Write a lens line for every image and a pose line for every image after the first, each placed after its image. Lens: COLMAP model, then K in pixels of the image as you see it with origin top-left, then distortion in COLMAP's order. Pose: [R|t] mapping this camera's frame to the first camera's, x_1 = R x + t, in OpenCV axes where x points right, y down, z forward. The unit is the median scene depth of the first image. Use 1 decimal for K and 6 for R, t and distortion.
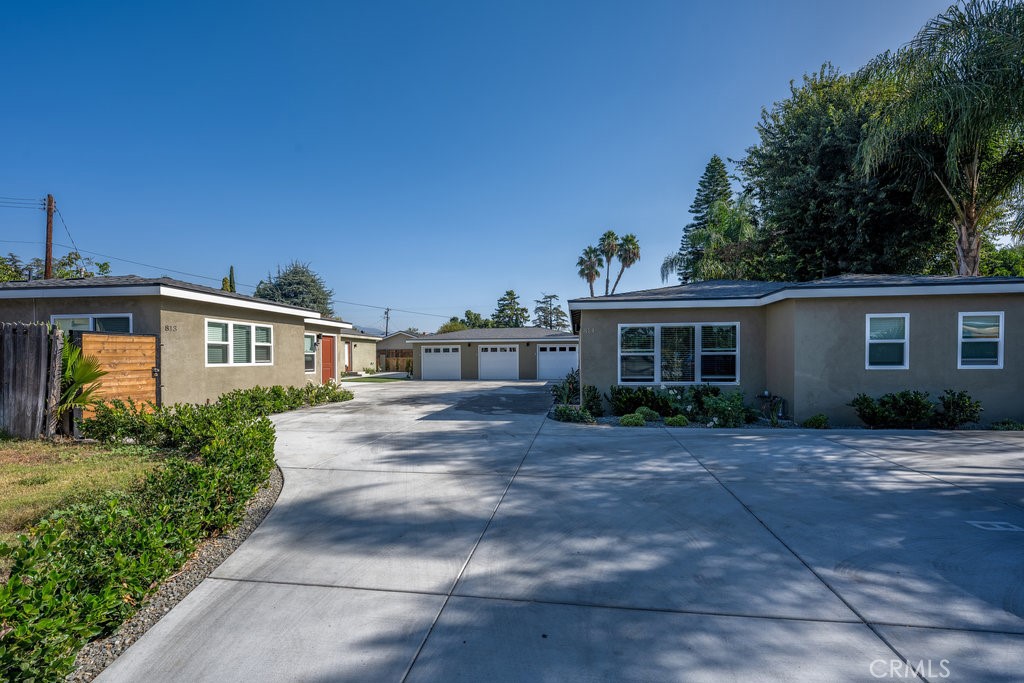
lens RADIAL K [[405.1, 0, 519.8], [0, 405.1, 360.9], [0, 0, 1]] dist [0.002613, 0.000154]
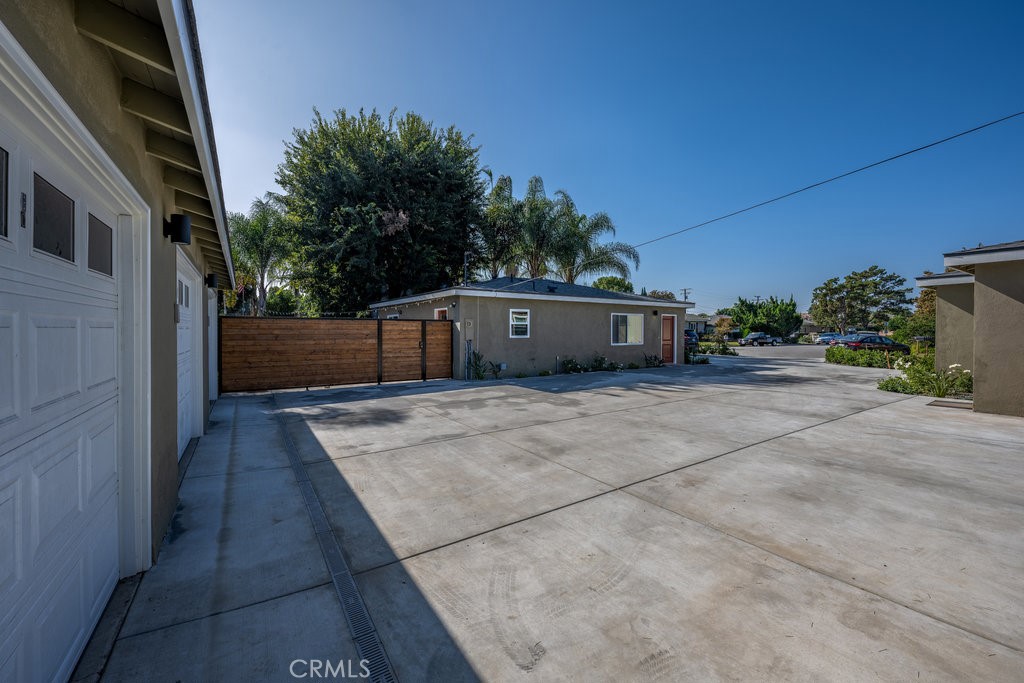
lens RADIAL K [[410.3, 0, 515.2], [0, 410.3, 334.3], [0, 0, 1]] dist [-0.003134, 0.000036]
pose [[-0.647962, -0.003472, 0.761665, -0.086402], [0.009296, 0.999879, 0.012465, -0.003183], [-0.761616, 0.015157, -0.647851, 0.312570]]
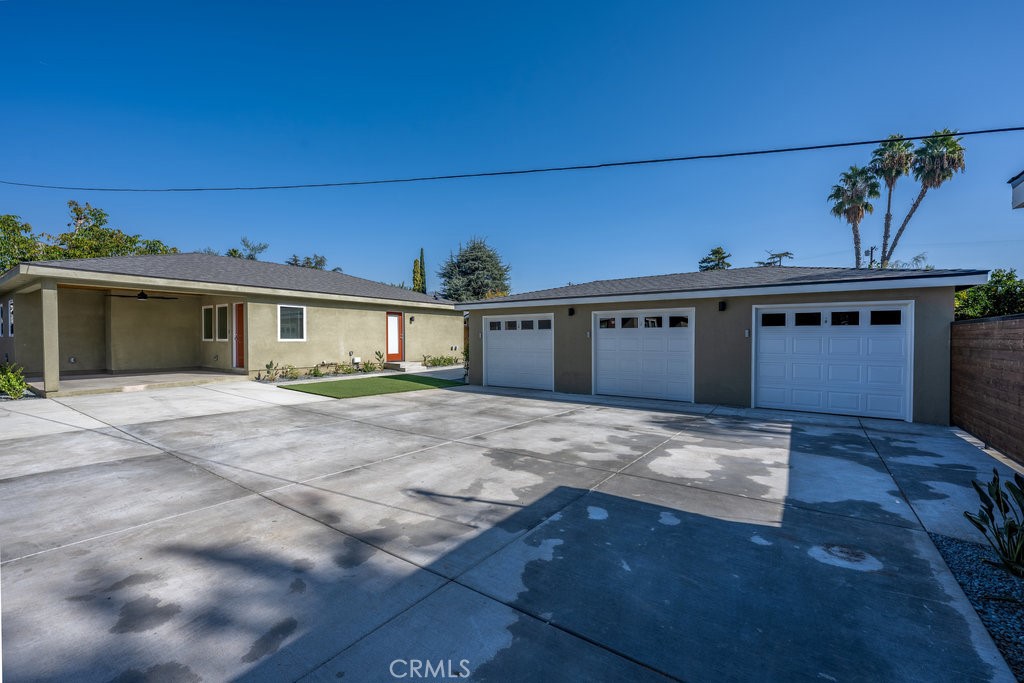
lens RADIAL K [[410.3, 0, 527.1], [0, 410.3, 343.9], [0, 0, 1]] dist [-0.003134, 0.000036]
pose [[0.890963, 0.013310, -0.453880, 0.009366], [-0.009138, 0.999893, 0.011385, -0.003191], [0.453983, -0.005996, 0.890990, 0.187541]]
